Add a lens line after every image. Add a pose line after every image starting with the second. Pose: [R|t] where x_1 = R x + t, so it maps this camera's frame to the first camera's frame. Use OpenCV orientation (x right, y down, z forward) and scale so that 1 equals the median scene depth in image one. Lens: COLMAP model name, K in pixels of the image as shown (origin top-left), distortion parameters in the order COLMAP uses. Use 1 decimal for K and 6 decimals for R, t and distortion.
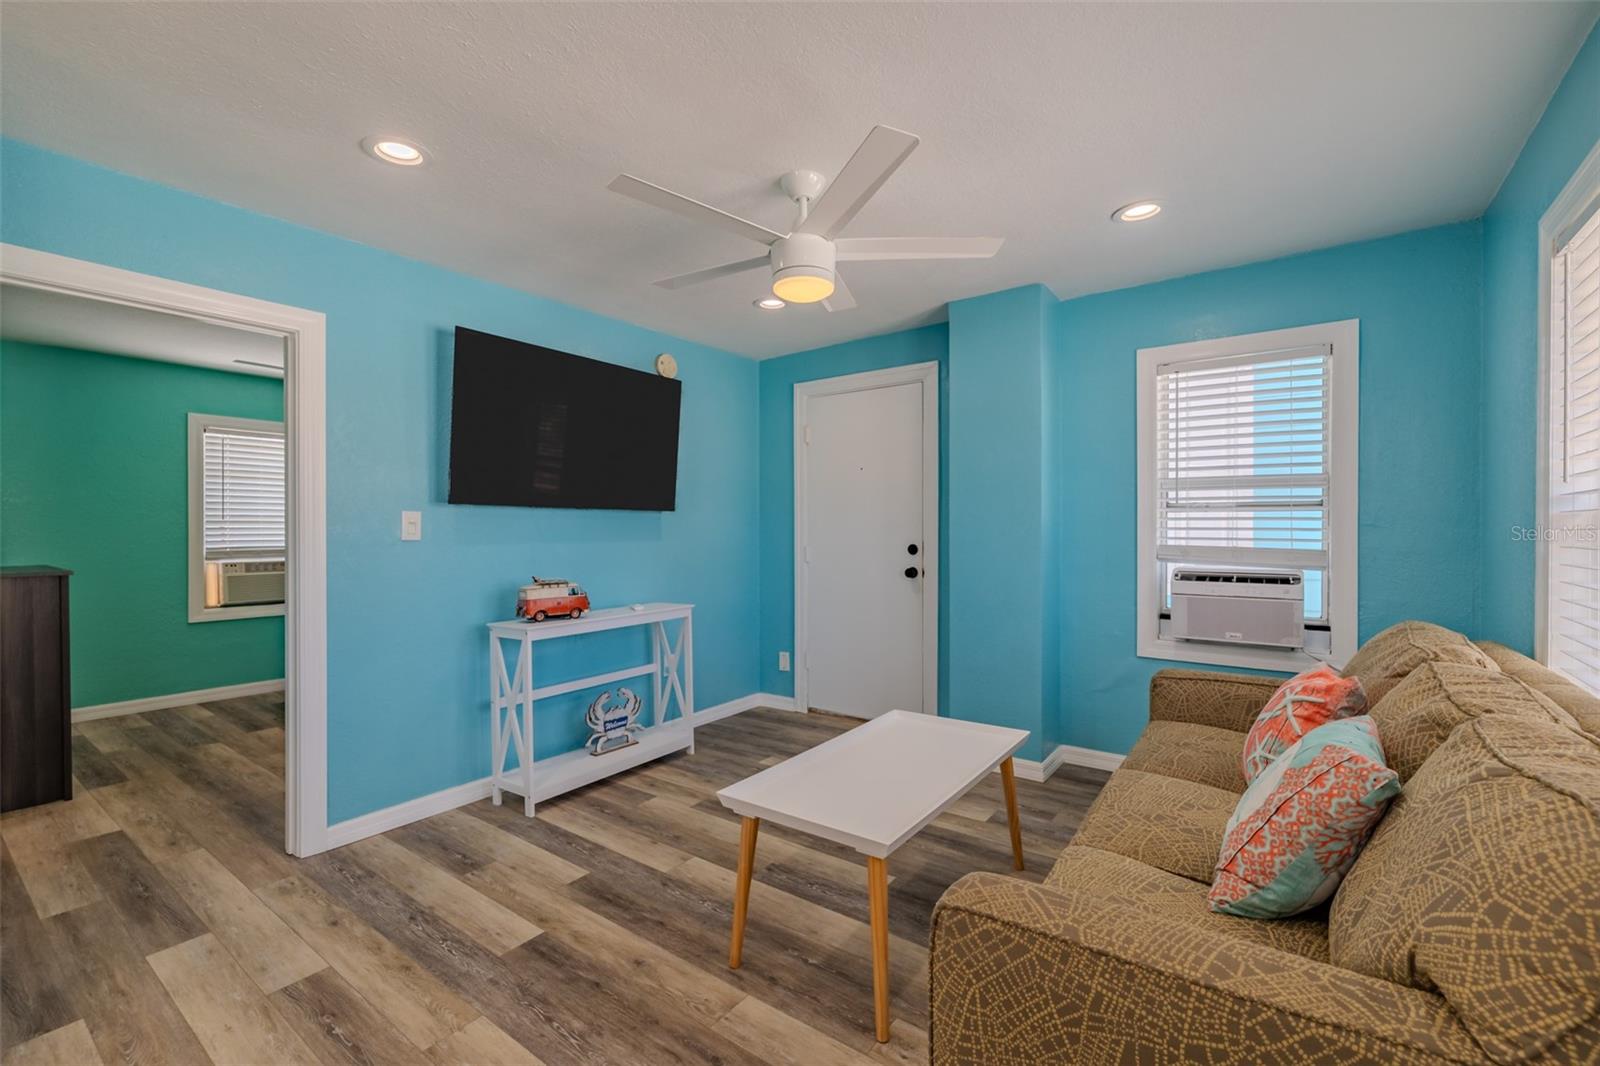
lens RADIAL K [[678.4, 0, 808.1], [0, 678.4, 528.7], [0, 0, 1]] dist [0.000992, 0.000140]
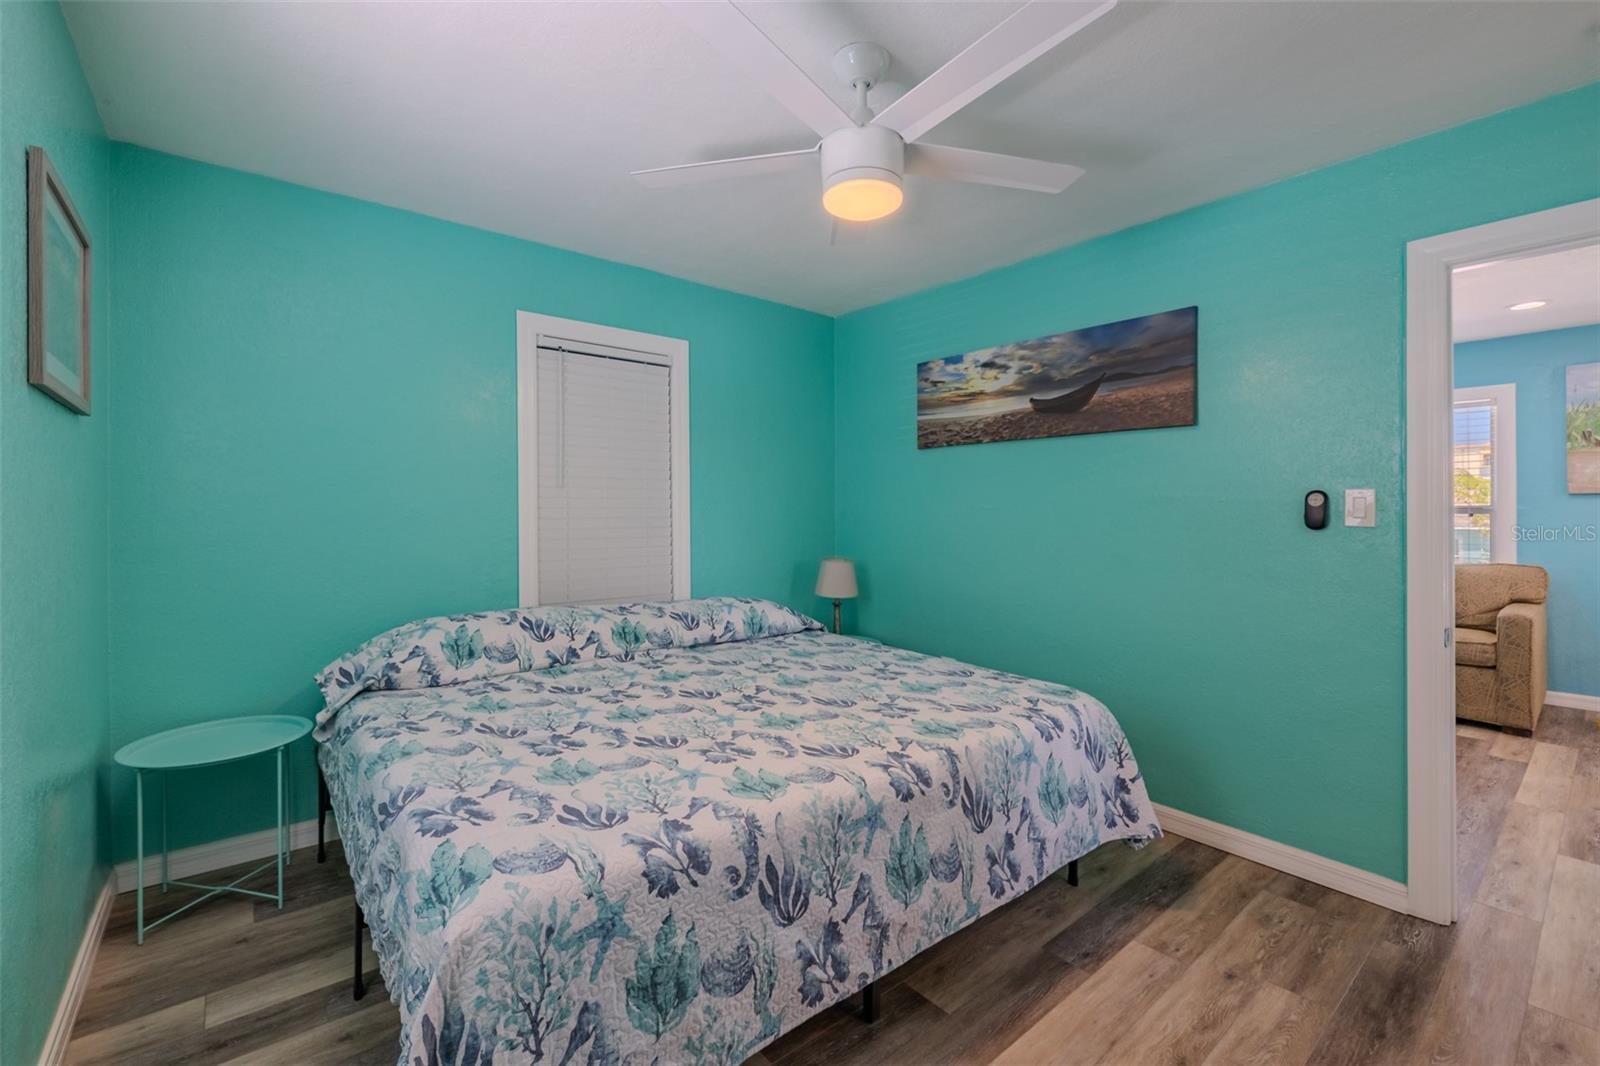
lens RADIAL K [[688.7, 0, 807.1], [0, 688.7, 514.6], [0, 0, 1]] dist [-0.000448, -0.000045]
pose [[0.245198, 0.011840, 0.969401, -1.461025], [-0.007837, 0.999917, -0.010230, 0.020238], [-0.969441, -0.005089, 0.245270, 1.298637]]
